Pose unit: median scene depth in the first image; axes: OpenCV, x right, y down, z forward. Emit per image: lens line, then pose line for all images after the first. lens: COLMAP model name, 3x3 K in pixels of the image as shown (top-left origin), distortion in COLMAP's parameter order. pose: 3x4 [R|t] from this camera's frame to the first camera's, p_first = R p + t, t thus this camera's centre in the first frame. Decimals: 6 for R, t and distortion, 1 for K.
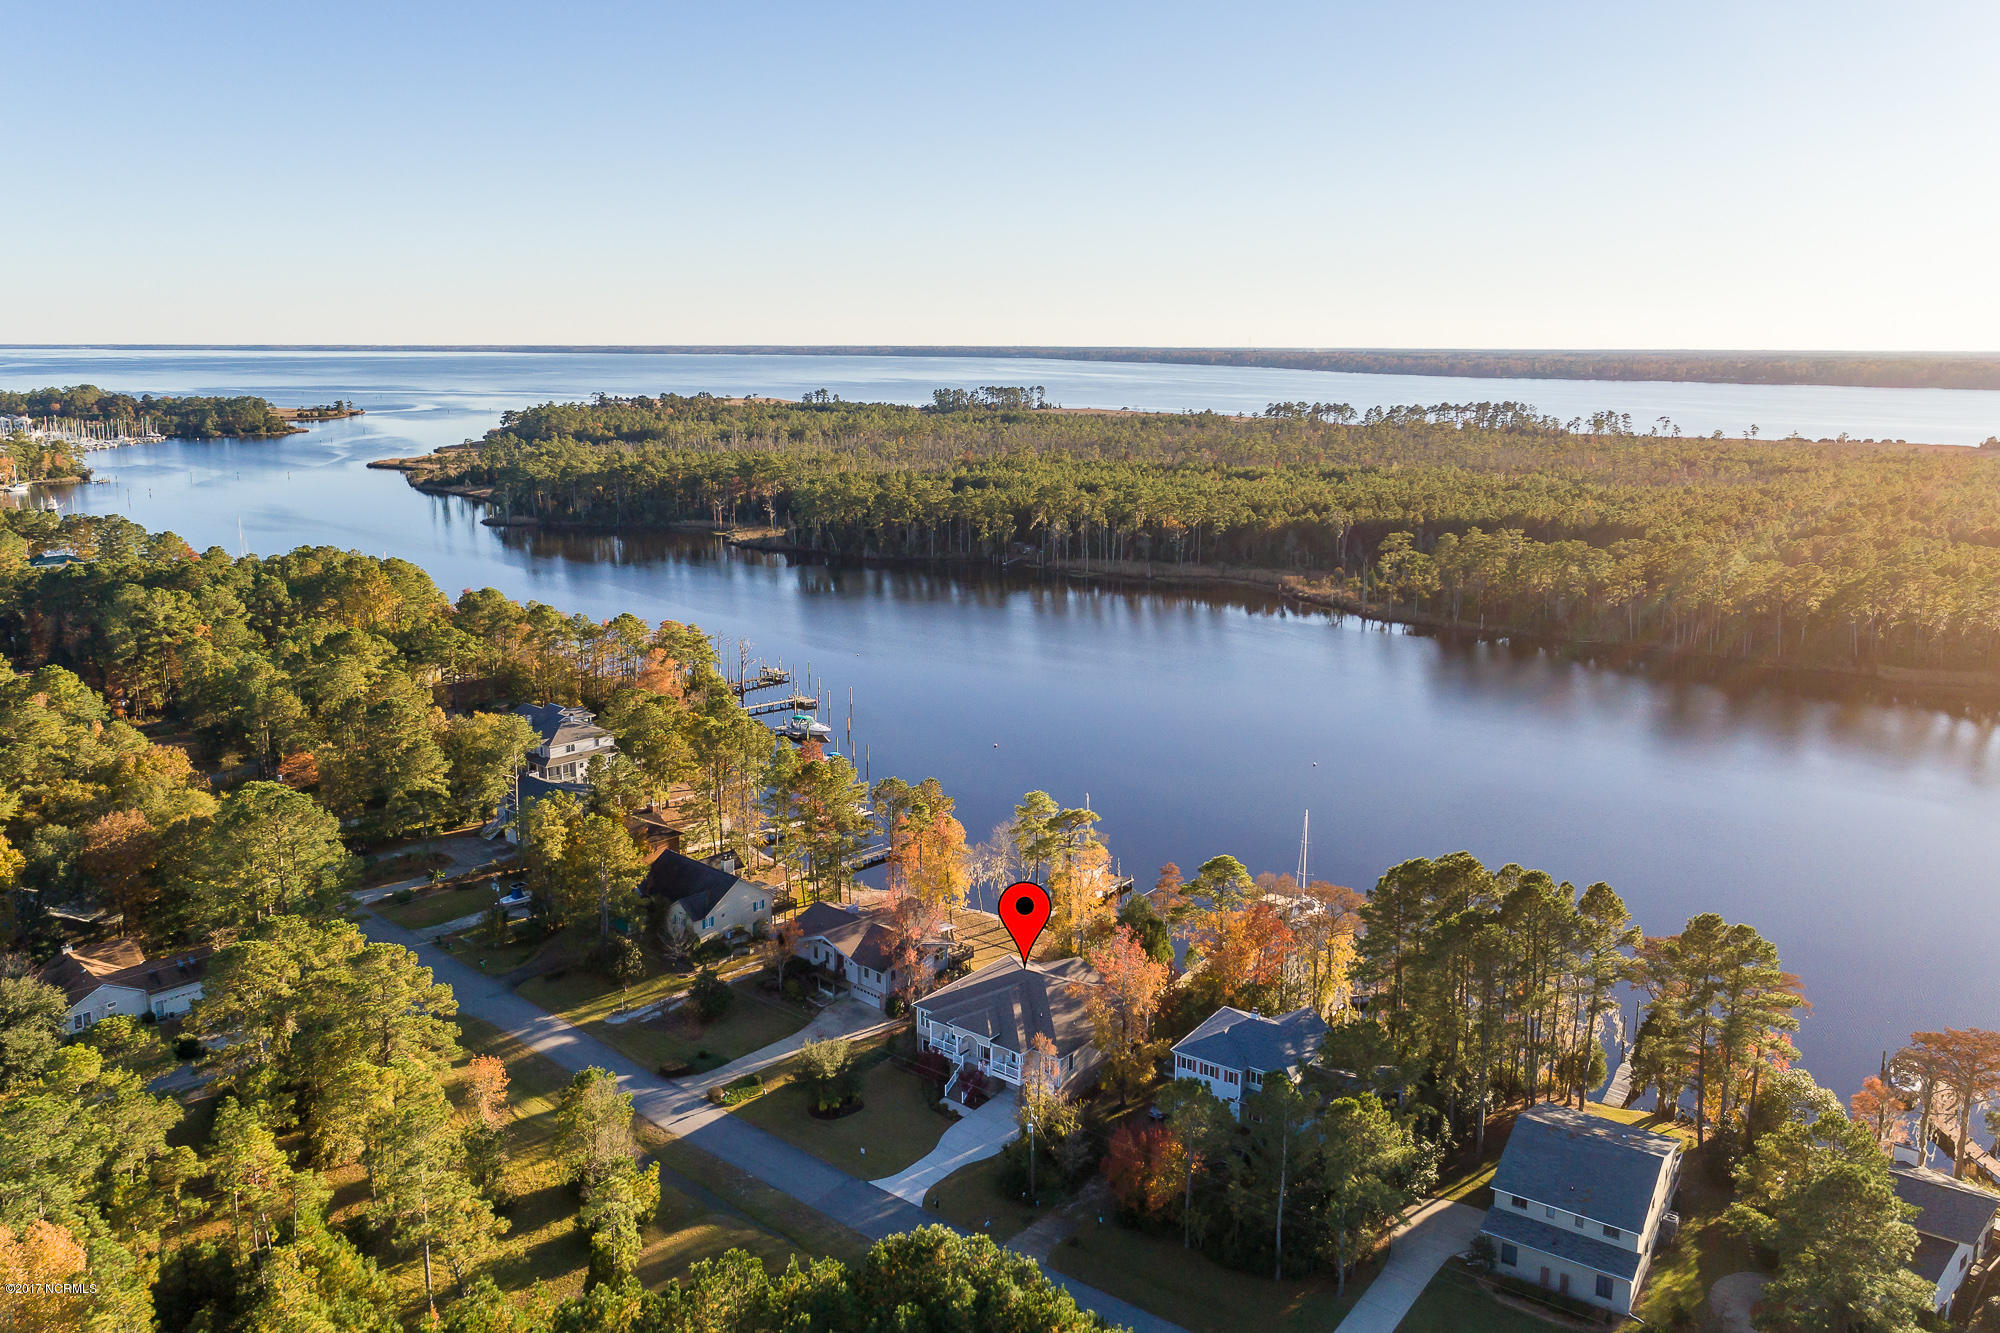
lens RADIAL K [[1381.7, 0, 999.6], [0, 1381.7, 687.8], [0, 0, 1]] dist [0.001978, 0.005460]
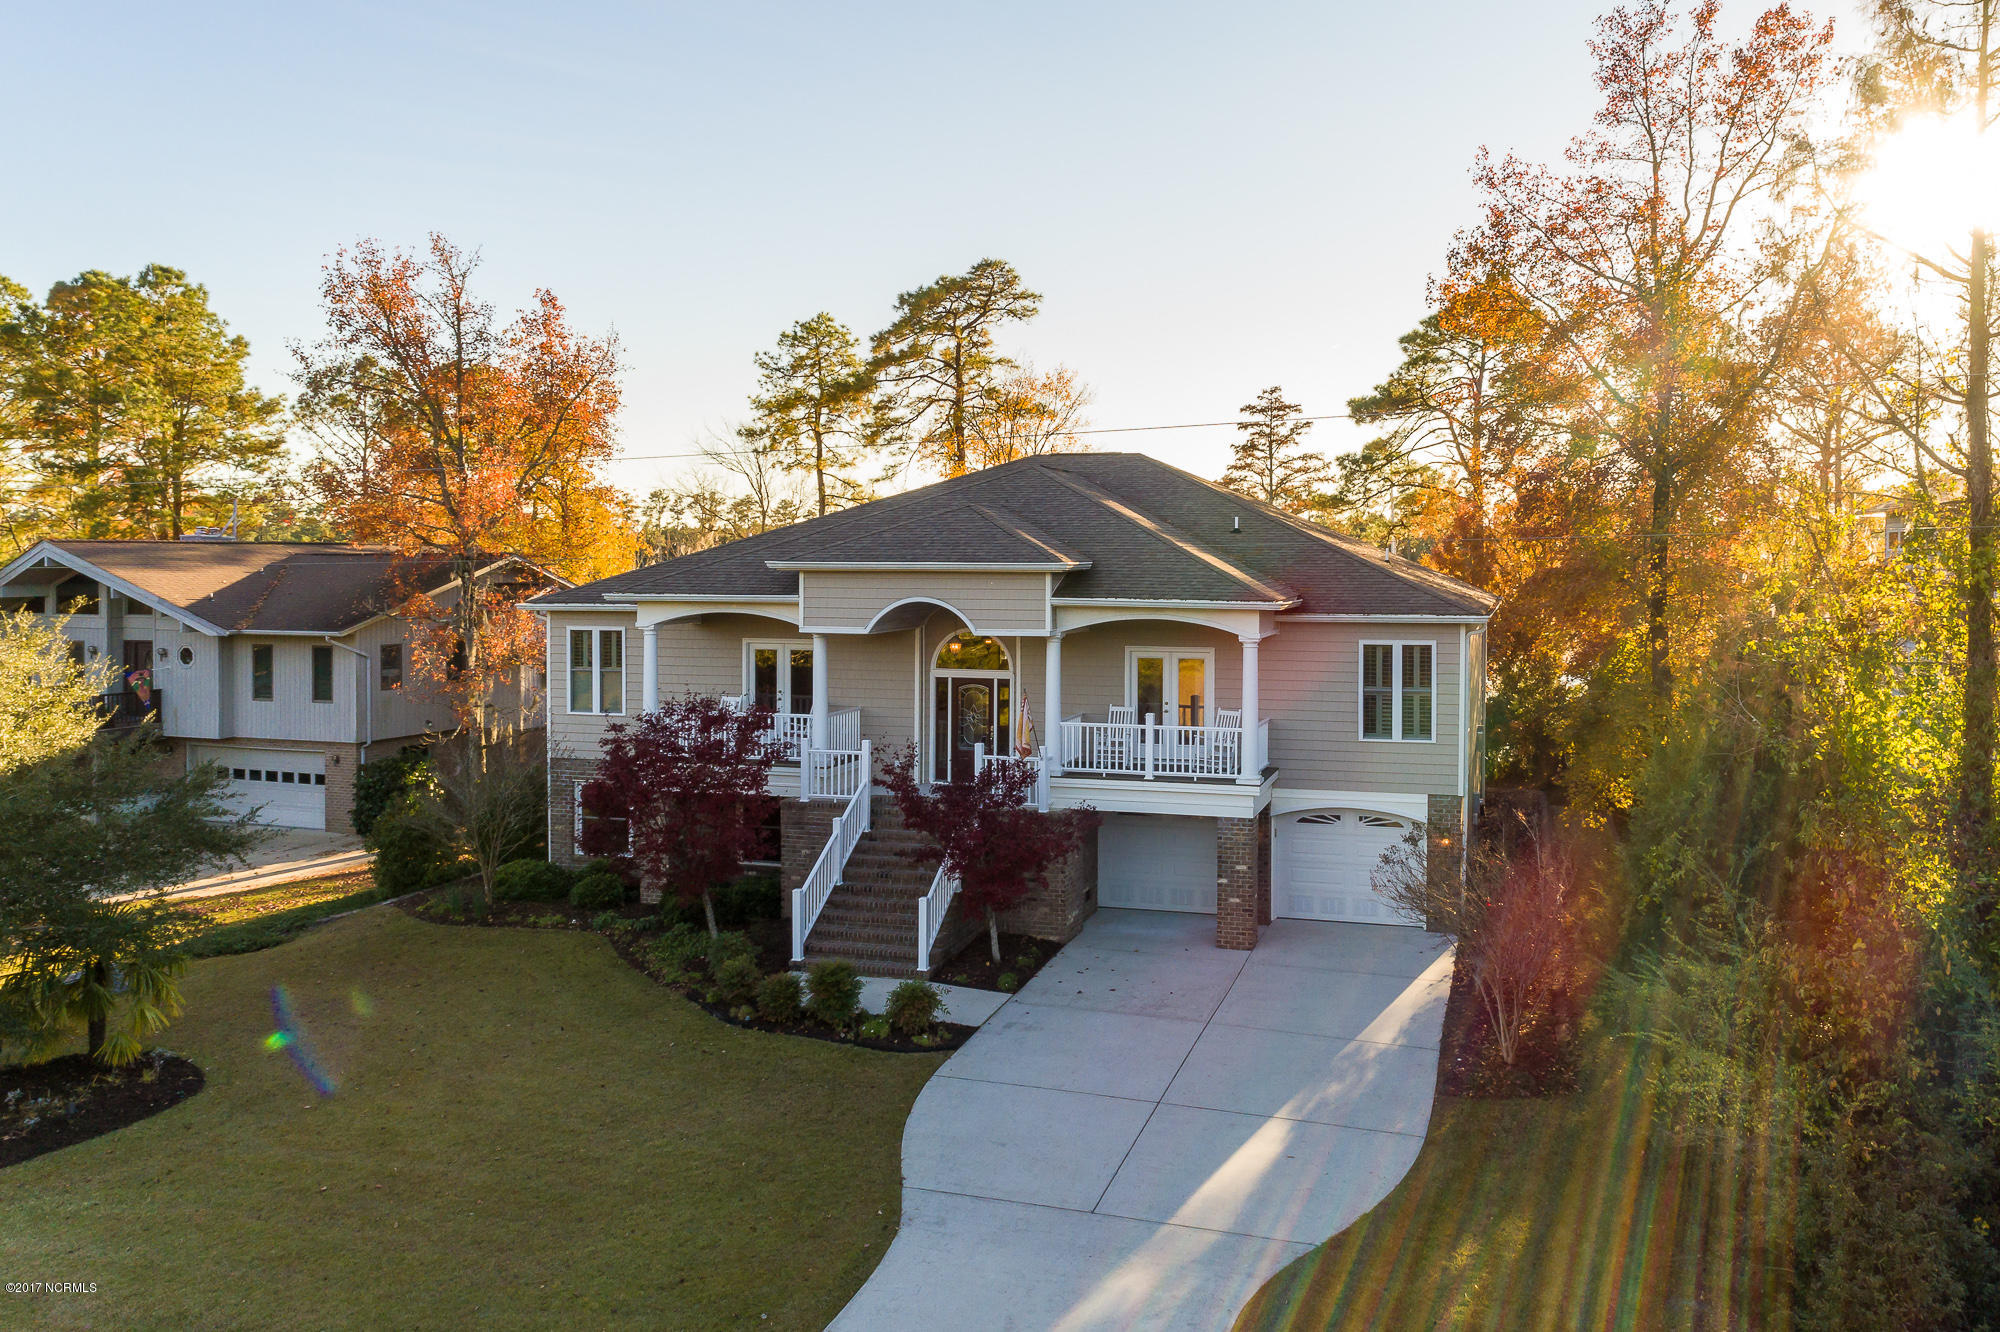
lens RADIAL K [[1537.9, 0, 1121.9], [0, 1537.9, 577.6], [0, 0, 1]] dist [0.006535, 0.004775]
pose [[0.922520, -0.020080, 0.385426, -0.061698], [0.094498, 0.980001, -0.175124, 0.245582], [-0.374201, 0.197977, 0.905968, 0.697311]]
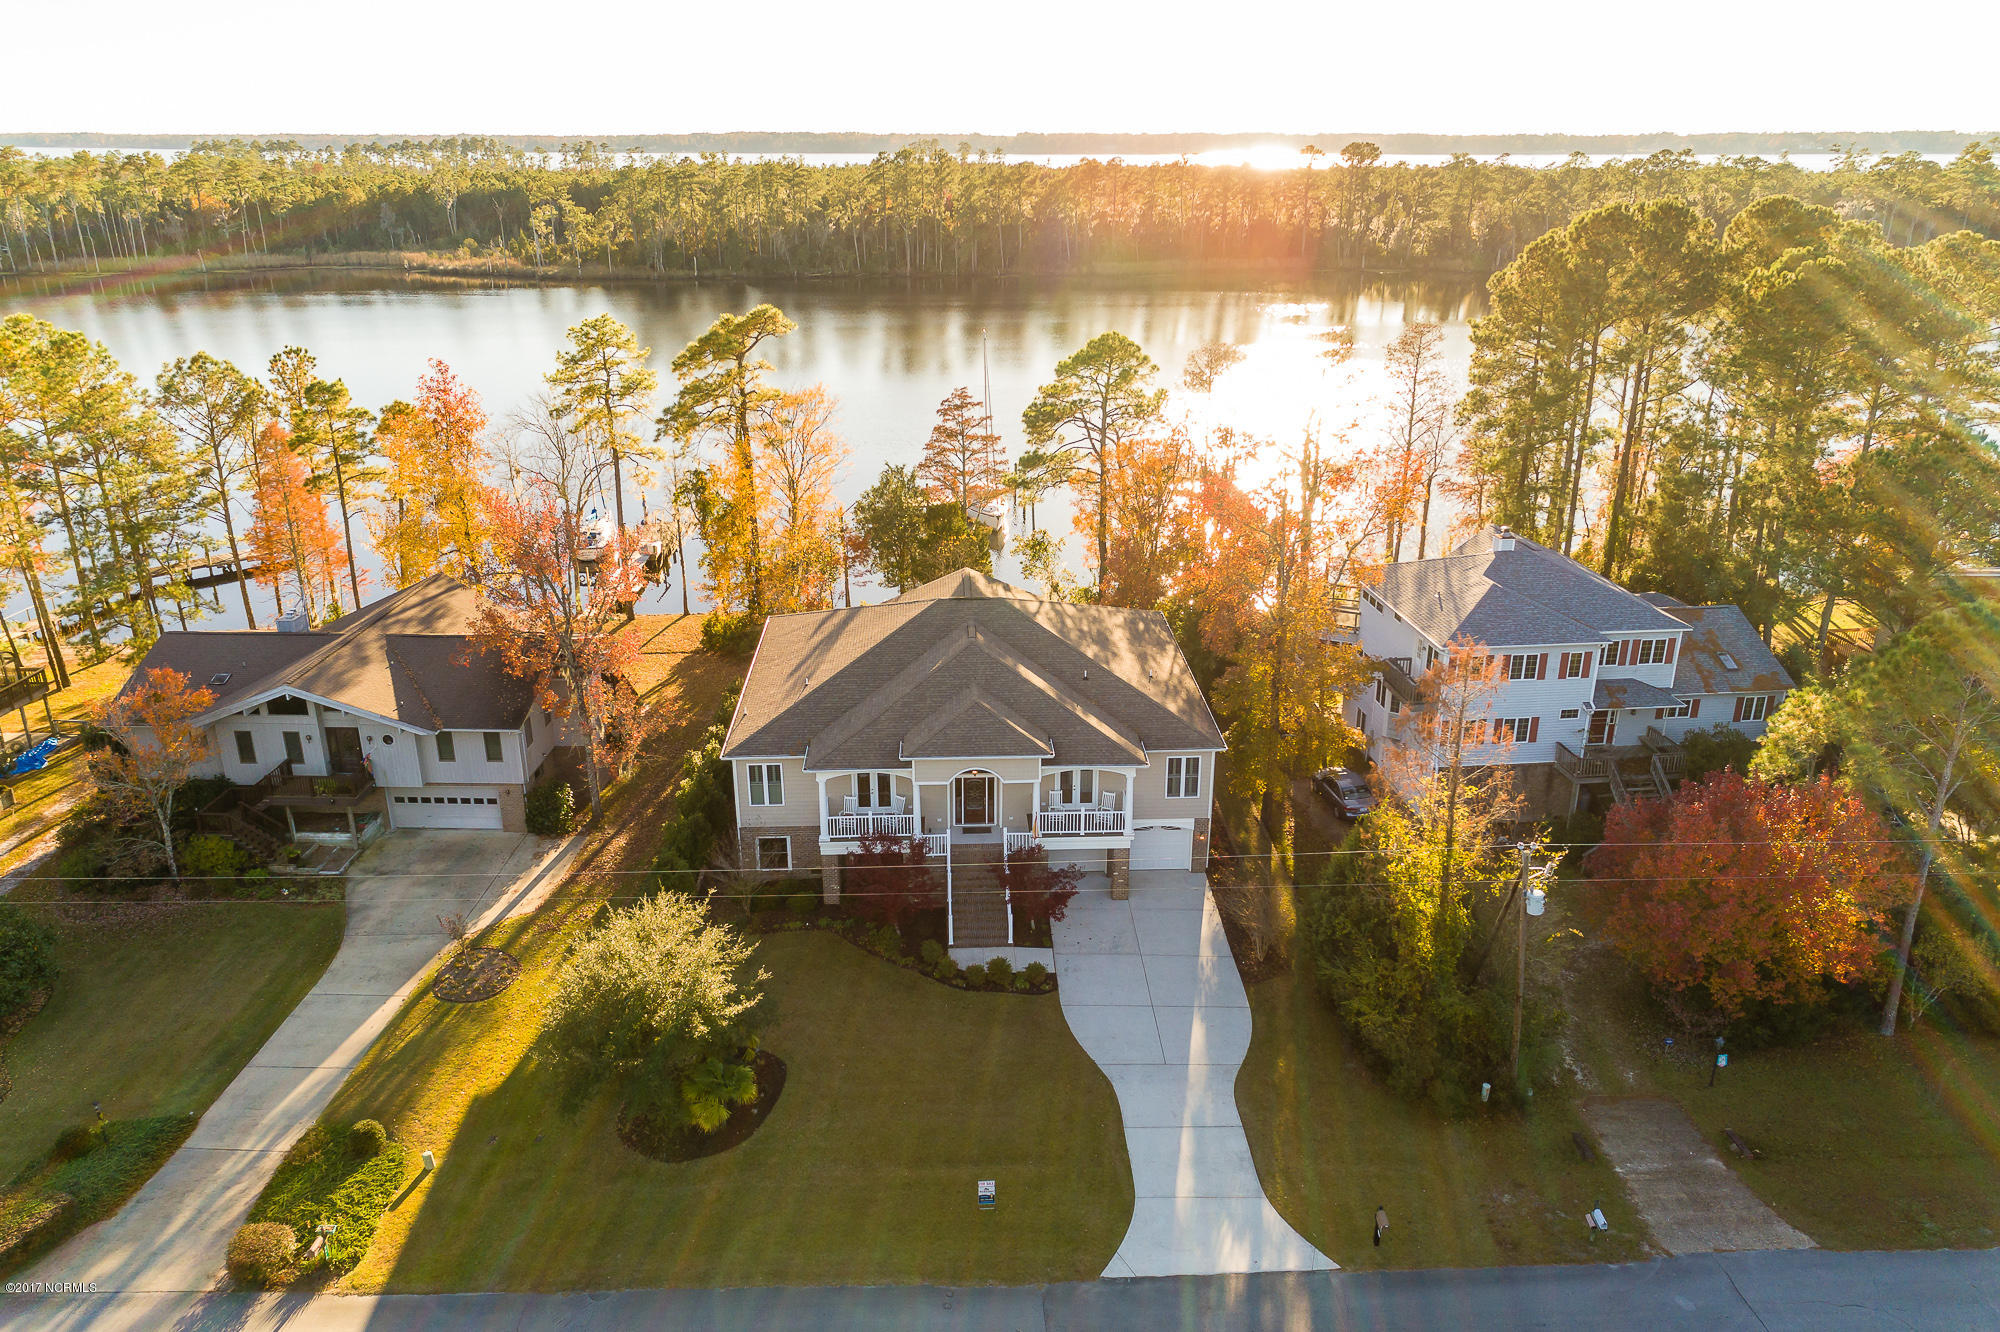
lens RADIAL K [[1381.7, 0, 999.6], [0, 1381.7, 687.3], [0, 0, 1]] dist [0.001978, 0.005460]
pose [[0.765877, -0.250852, 0.592035, -0.195378], [0.150499, 0.965117, 0.214241, 0.131504], [-0.625126, -0.074982, 0.776914, 0.611532]]
